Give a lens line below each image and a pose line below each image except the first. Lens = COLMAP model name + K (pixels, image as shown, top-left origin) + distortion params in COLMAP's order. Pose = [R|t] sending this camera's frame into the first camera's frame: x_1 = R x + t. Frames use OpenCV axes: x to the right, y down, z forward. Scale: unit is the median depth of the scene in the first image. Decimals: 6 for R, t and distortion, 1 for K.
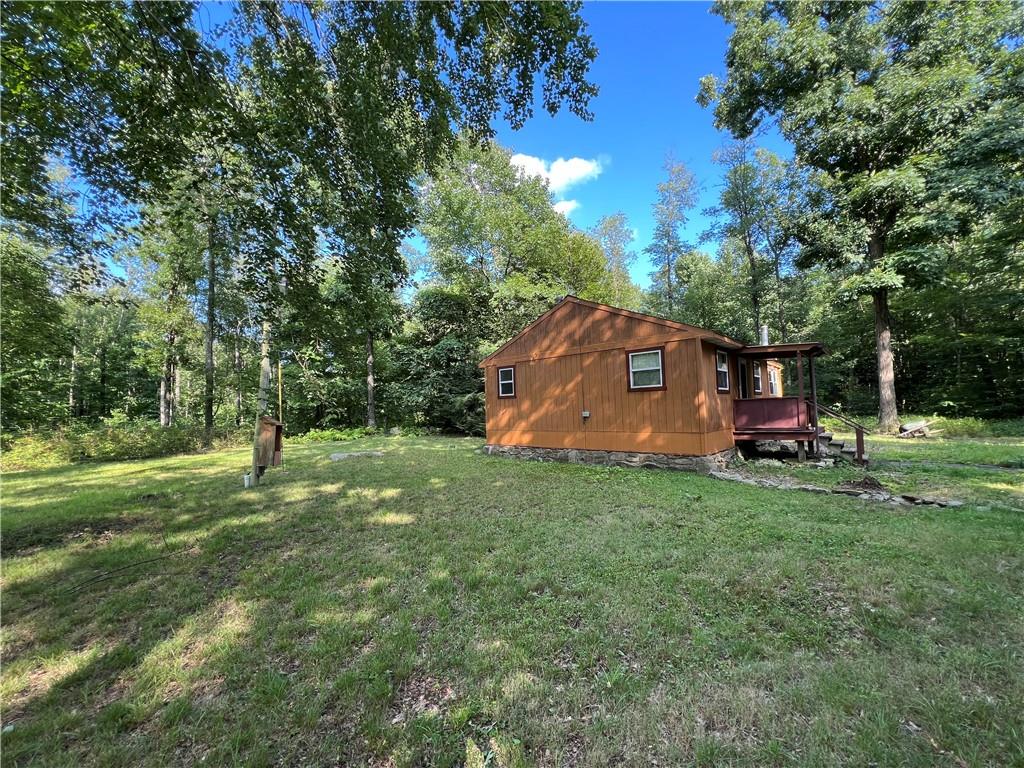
lens RADIAL K [[411.9, 0, 512.9], [0, 411.9, 384.3], [0, 0, 1]] dist [0.004200, -0.000124]
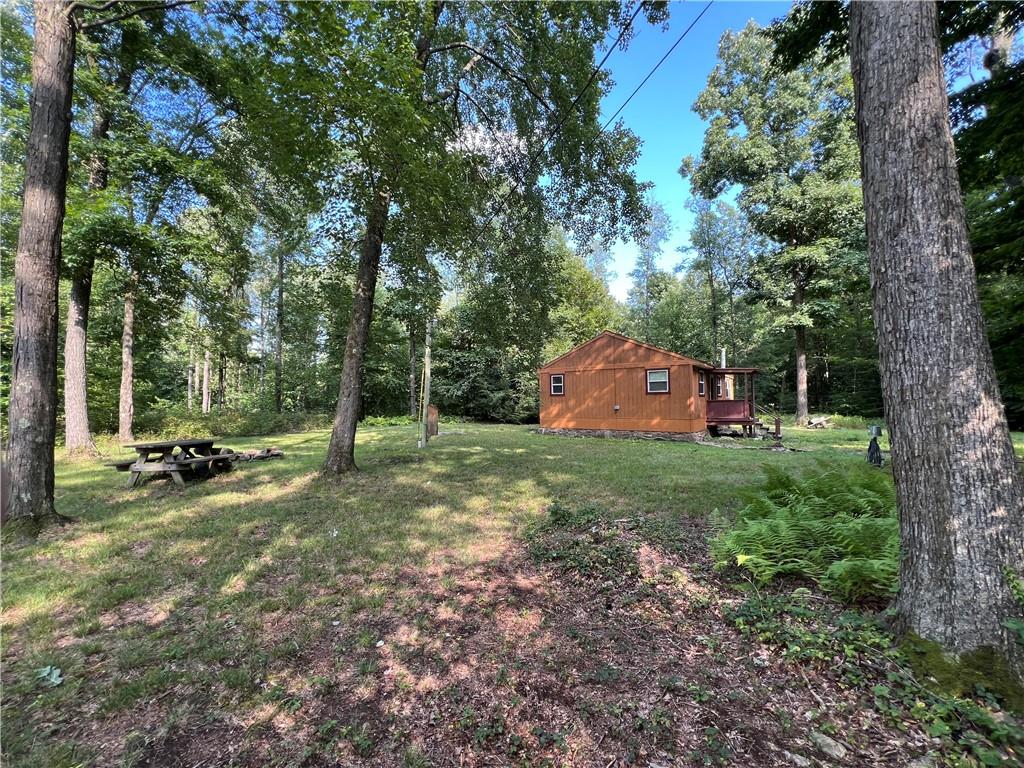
lens RADIAL K [[411.9, 0, 510.2], [0, 411.9, 384.3], [0, 0, 1]] dist [0.004200, -0.000124]
pose [[0.995601, 0.024978, 0.090300, -0.256332], [-0.026263, 0.999570, 0.013069, -0.018906], [-0.089935, -0.015383, 0.995829, -0.365590]]
